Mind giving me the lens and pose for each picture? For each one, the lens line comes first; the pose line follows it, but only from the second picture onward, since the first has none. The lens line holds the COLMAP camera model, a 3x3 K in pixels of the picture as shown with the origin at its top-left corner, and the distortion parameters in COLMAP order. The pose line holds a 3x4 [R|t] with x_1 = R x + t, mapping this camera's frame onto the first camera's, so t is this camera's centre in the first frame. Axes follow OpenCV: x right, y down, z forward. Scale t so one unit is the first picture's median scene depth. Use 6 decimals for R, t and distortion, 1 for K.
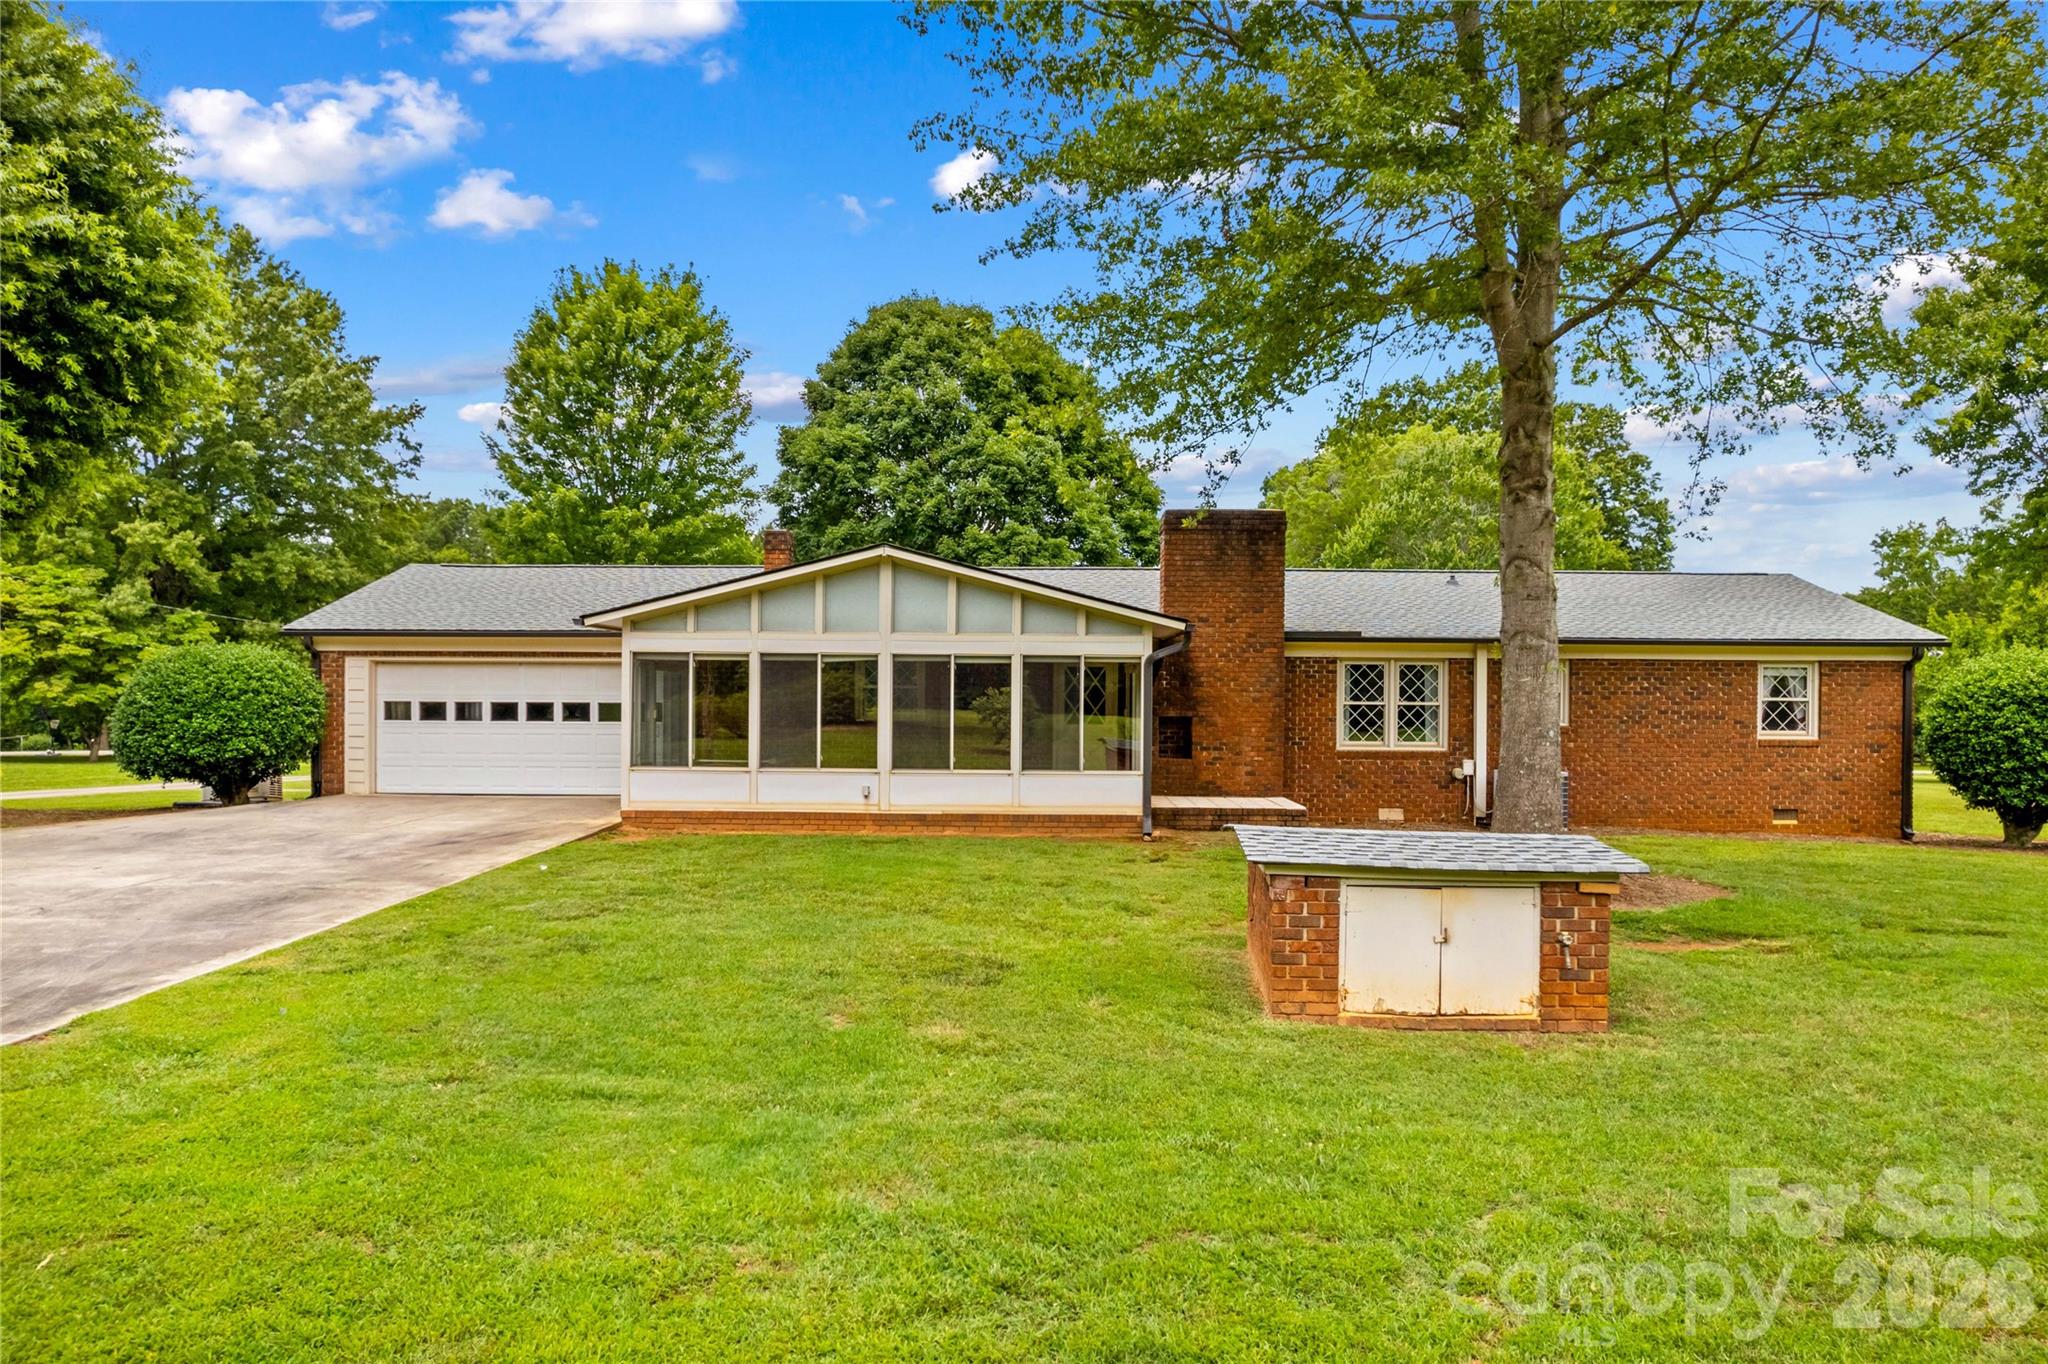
lens RADIAL K [[1408.8, 0, 1023.7], [0, 1408.8, 684.4], [0, 0, 1]] dist [-0.055629, 0.047760]
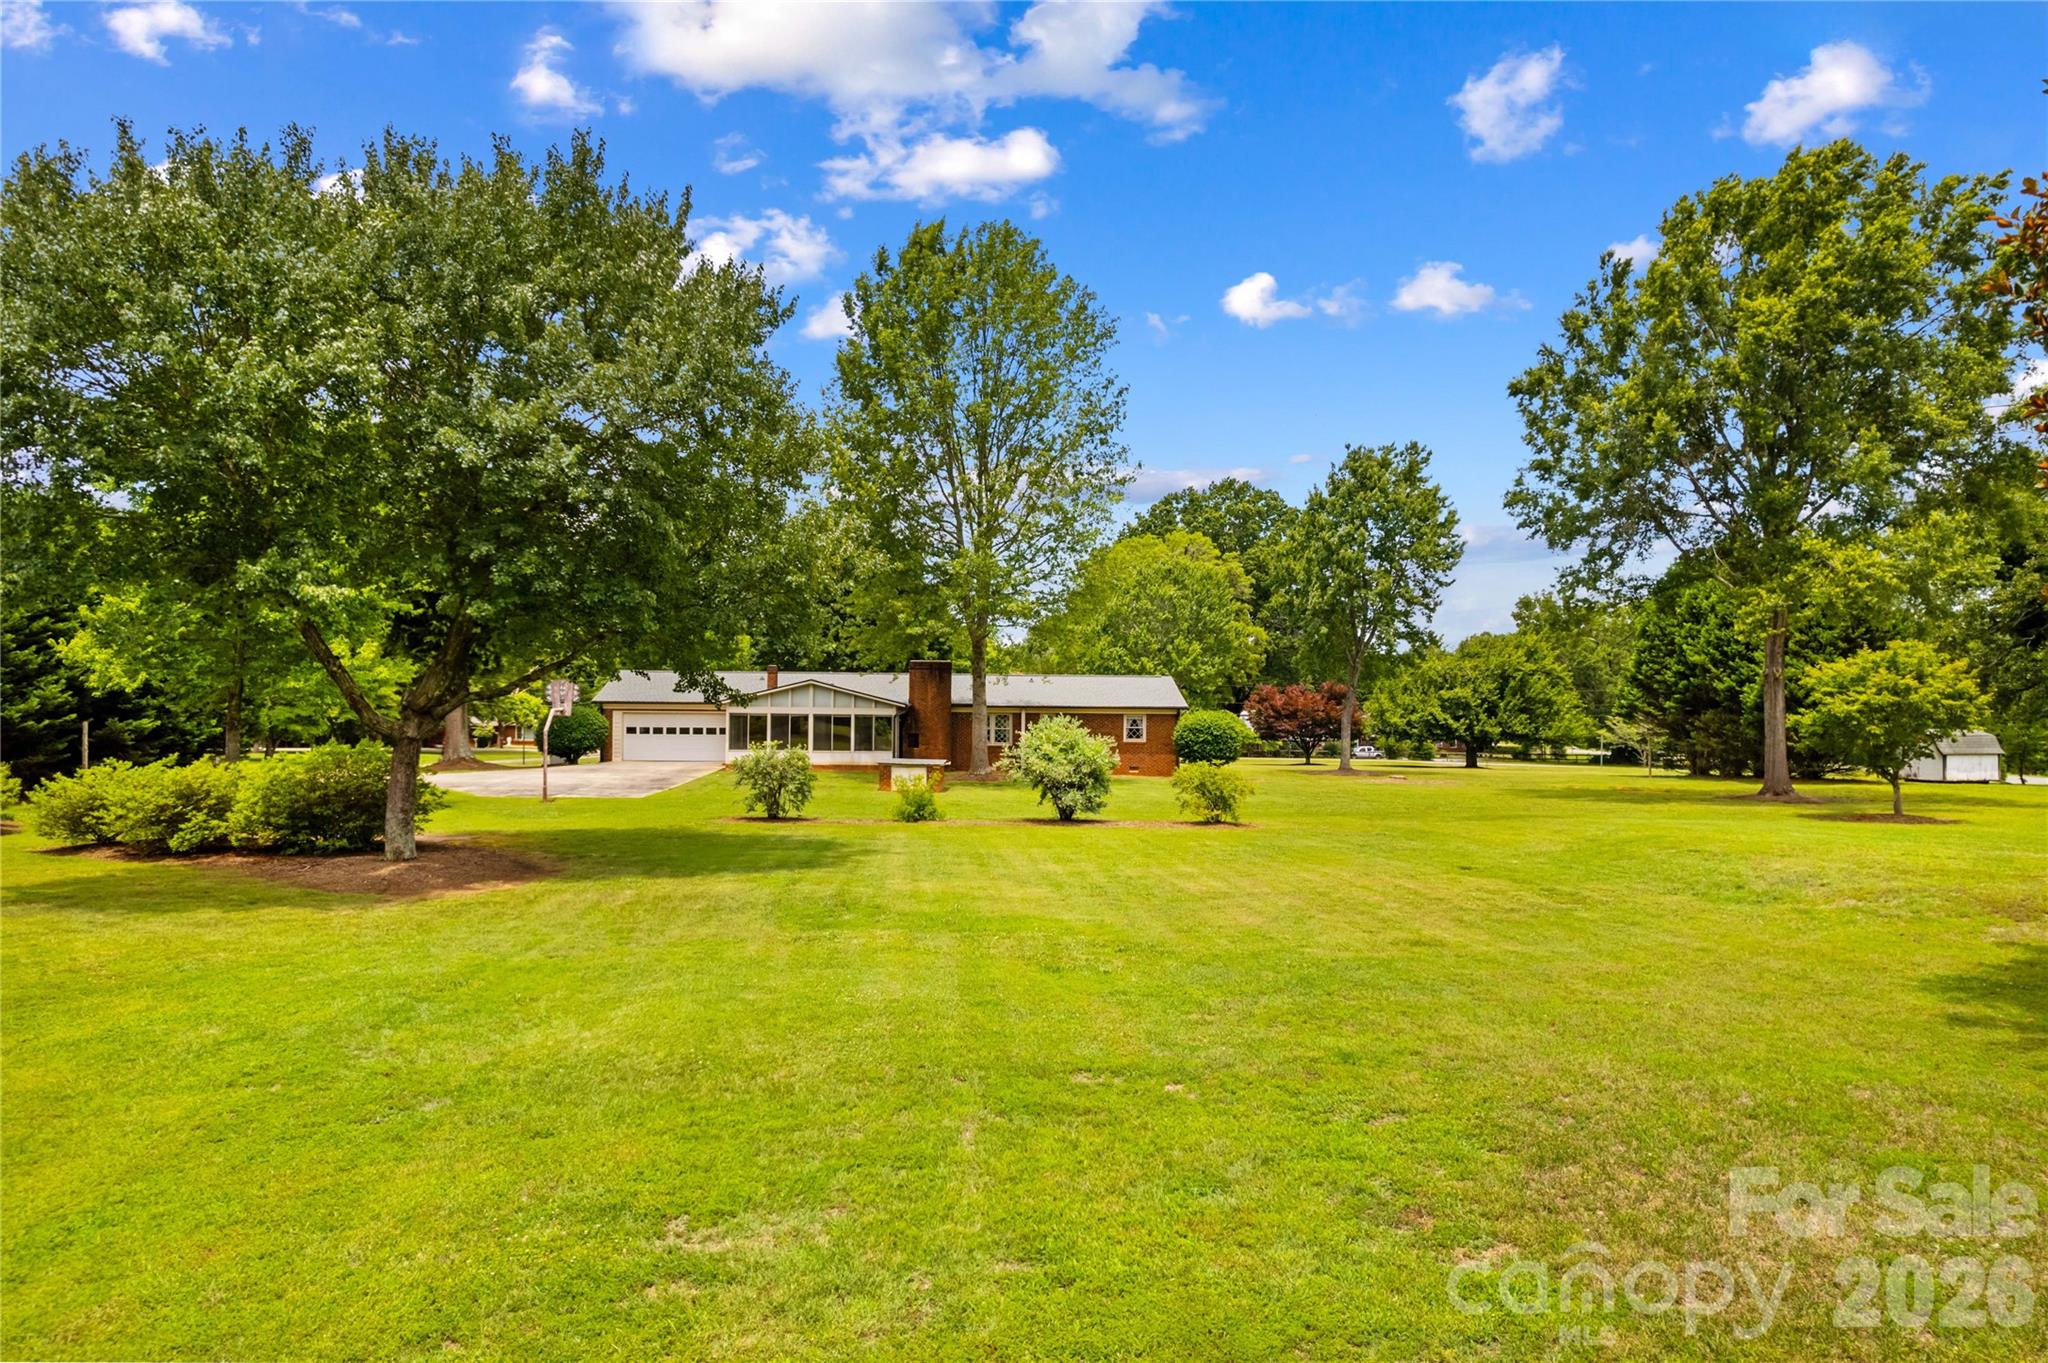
lens RADIAL K [[1408.8, 0, 1035.6], [0, 1408.8, 686.8], [0, 0, 1]] dist [-0.055629, 0.047760]
pose [[0.997750, 0.004524, 0.066896, 0.164617], [-0.004424, 0.999989, -0.001643, -0.067848], [-0.066903, 0.001344, 0.997759, -1.864037]]
